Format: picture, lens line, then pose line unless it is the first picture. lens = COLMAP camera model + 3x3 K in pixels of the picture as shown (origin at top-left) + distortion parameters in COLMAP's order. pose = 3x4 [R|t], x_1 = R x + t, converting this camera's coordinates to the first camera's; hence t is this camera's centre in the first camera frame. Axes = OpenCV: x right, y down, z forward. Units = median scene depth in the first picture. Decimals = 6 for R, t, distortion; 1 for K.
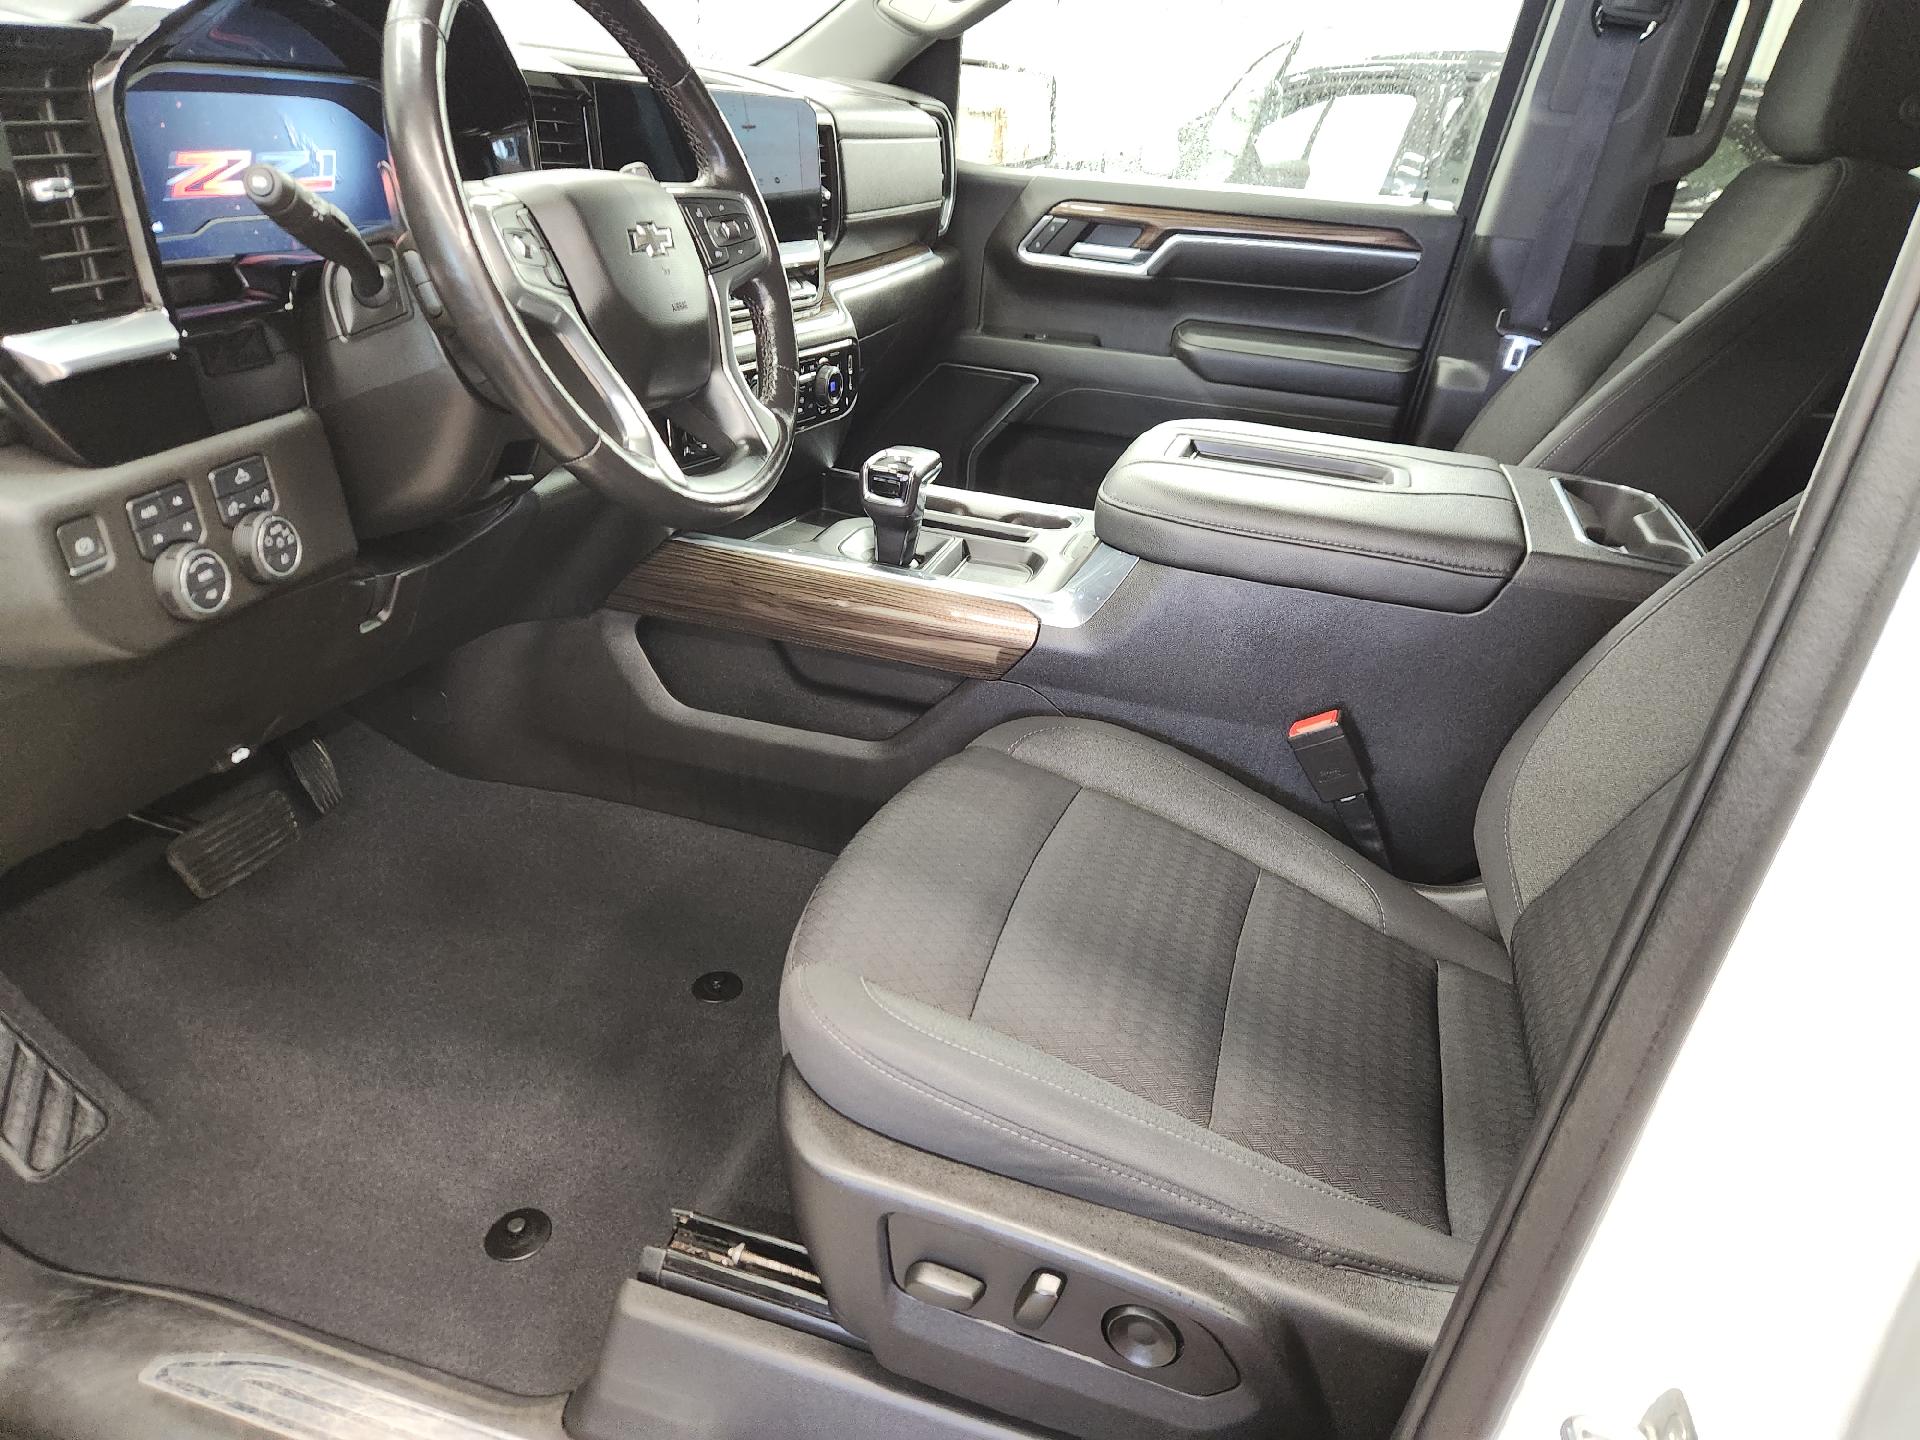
lens RADIAL K [[1302.1, 0, 960.0], [0, 1302.1, 720.0], [0, 0, 1]] dist [0.052521, 0.000283]
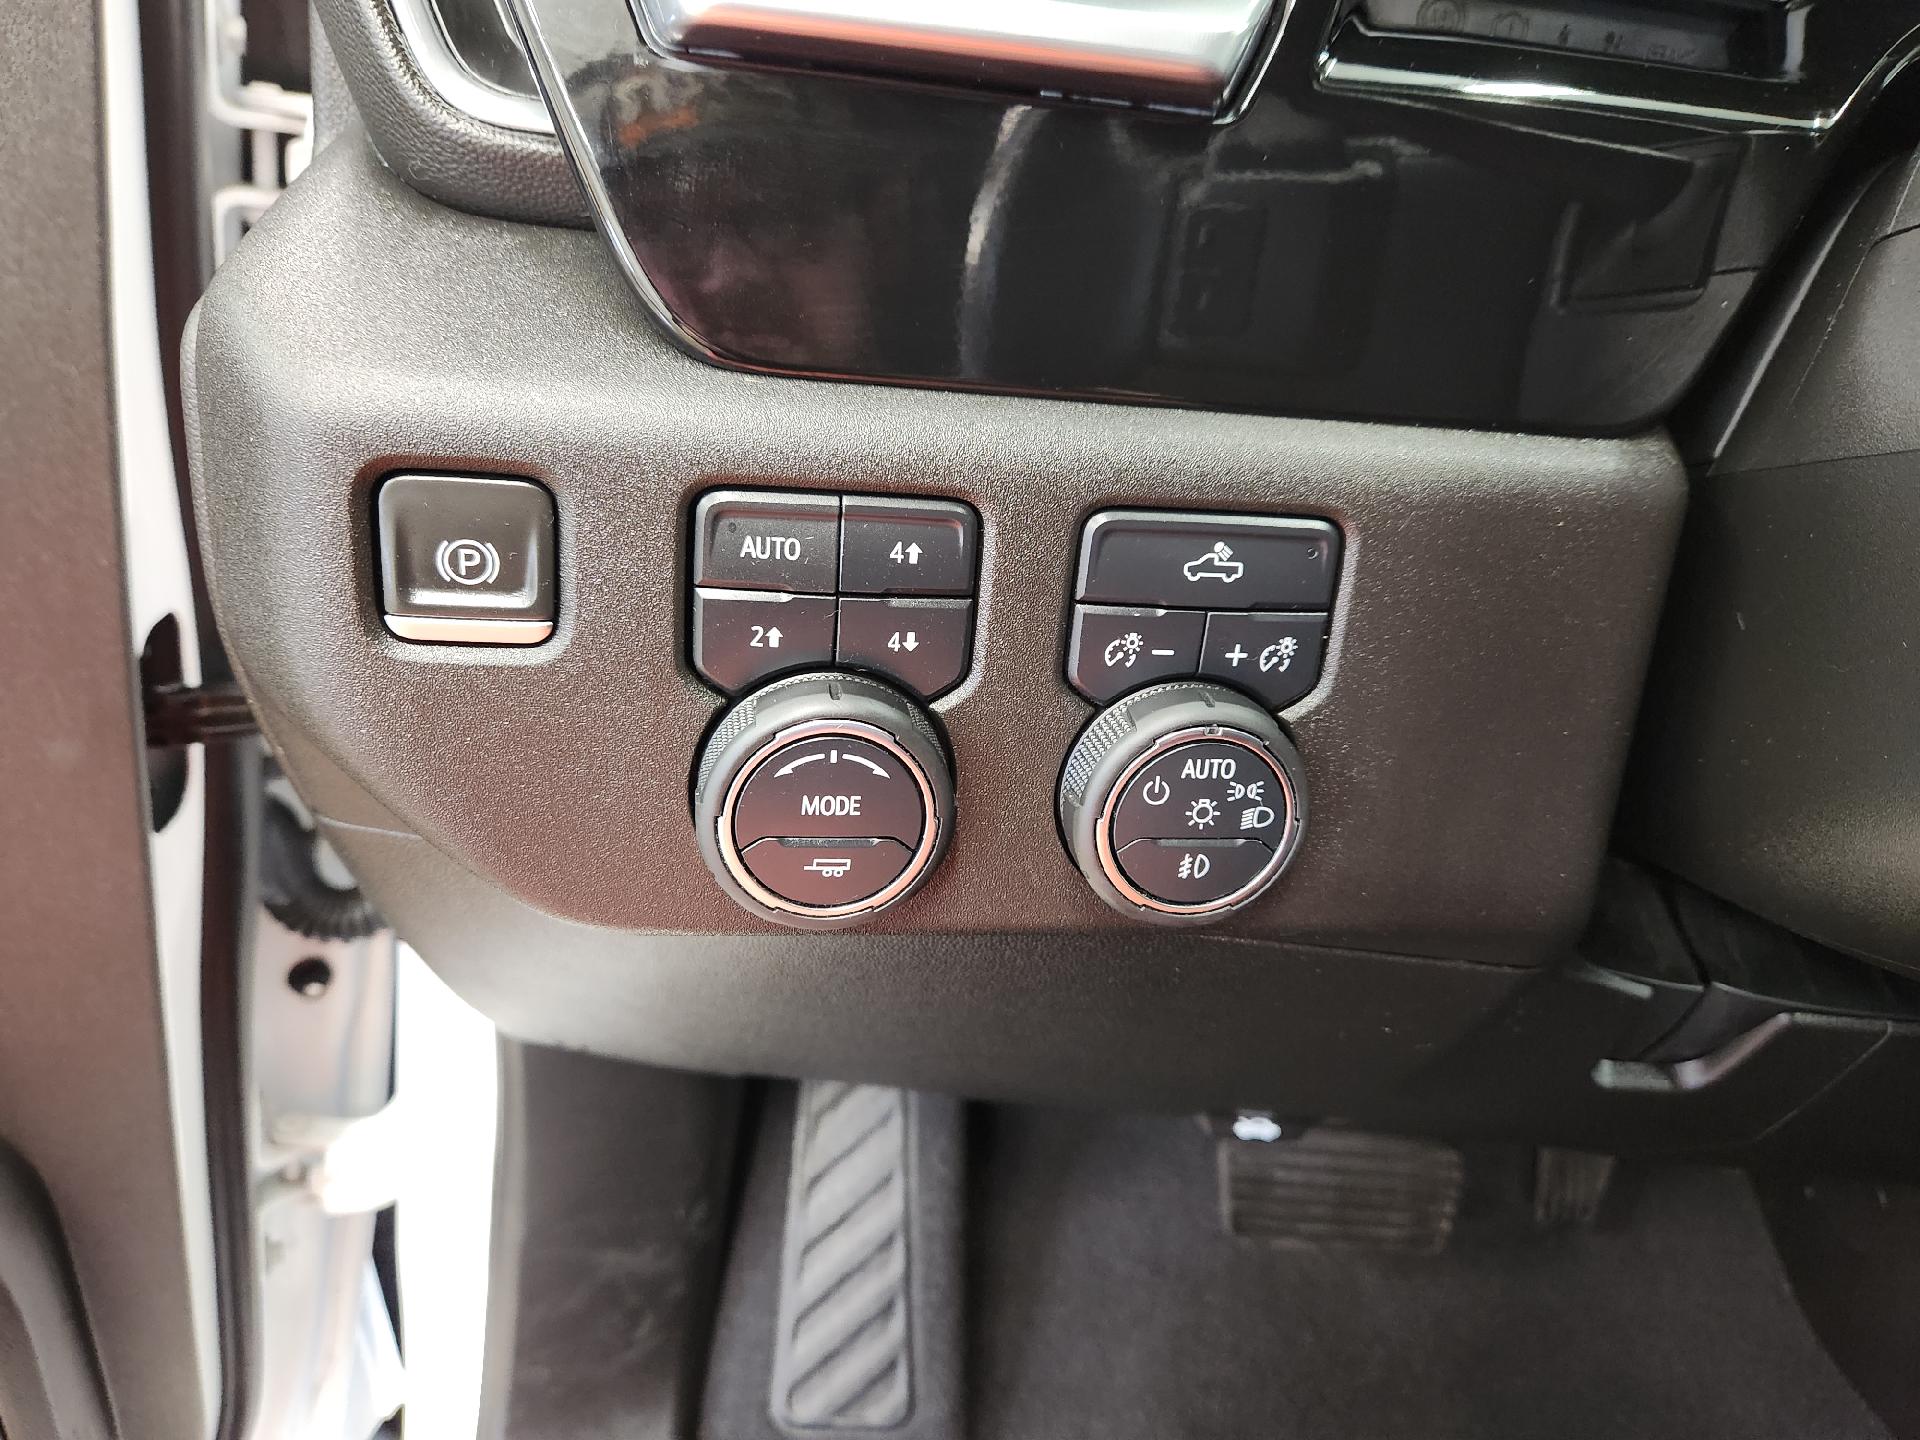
lens RADIAL K [[1282.2, 0, 960.0], [0, 1282.2, 720.0], [0, 0, 1]] dist [0.059790, 0.000351]
pose [[0.334183, 0.396645, -0.854982, -0.298179], [-0.484524, 0.850387, 0.205130, -0.180338], [0.808430, 0.345708, 0.476369, 0.806989]]
